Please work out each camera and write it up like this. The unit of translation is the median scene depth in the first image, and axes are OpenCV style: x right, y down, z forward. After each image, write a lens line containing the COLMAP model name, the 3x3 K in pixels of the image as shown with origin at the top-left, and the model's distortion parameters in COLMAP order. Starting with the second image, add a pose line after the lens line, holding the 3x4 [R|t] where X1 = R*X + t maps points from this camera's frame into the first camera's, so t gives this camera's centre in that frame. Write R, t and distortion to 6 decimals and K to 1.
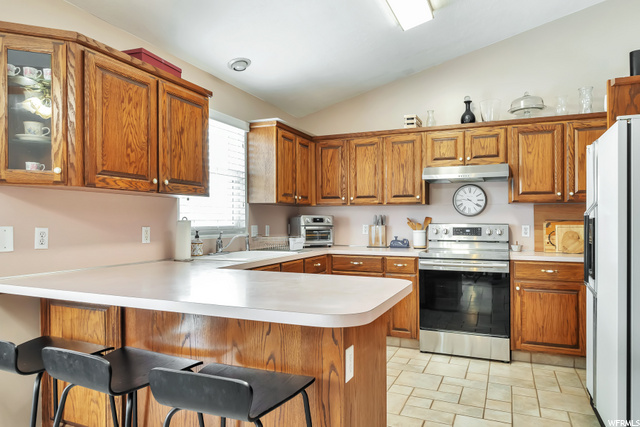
lens RADIAL K [[421.1, 0, 312.9], [0, 421.1, 194.4], [0, 0, 1]] dist [-0.002398, 0.003829]
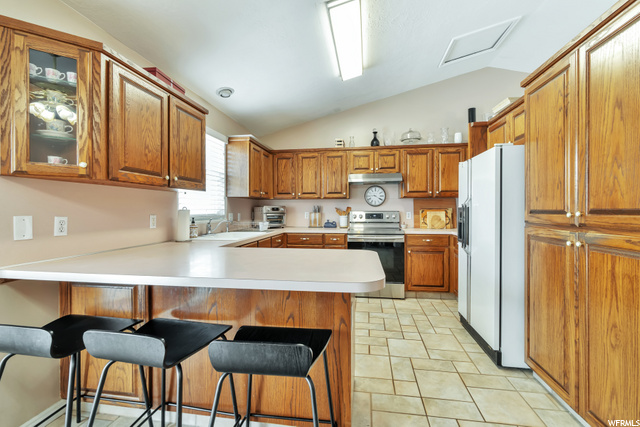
lens RADIAL K [[275.9, 0, 316.0], [0, 275.9, 193.0], [0, 0, 1]] dist [-0.001401, 0.000107]
pose [[0.967670, 0.010745, 0.251992, -0.110613], [-0.011236, 0.999937, 0.000508, 0.005535], [-0.251970, -0.003323, 0.967729, 0.081313]]
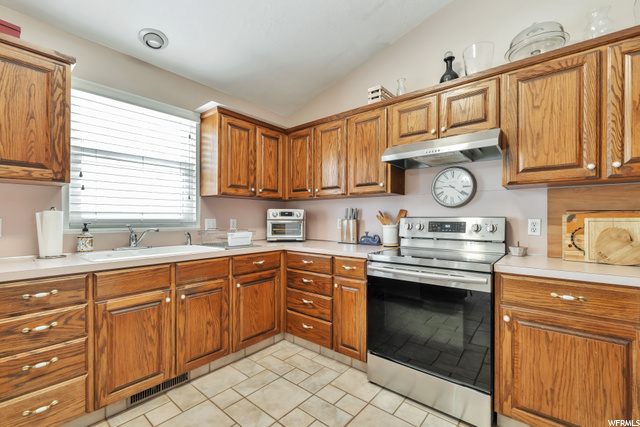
lens RADIAL K [[275.9, 0, 317.4], [0, 275.9, 209.0], [0, 0, 1]] dist [-0.001401, 0.000107]
pose [[0.960890, -0.009247, -0.276776, 0.315756], [0.016624, 0.999566, 0.024320, 0.044156], [0.276431, -0.027970, 0.960627, 0.508471]]
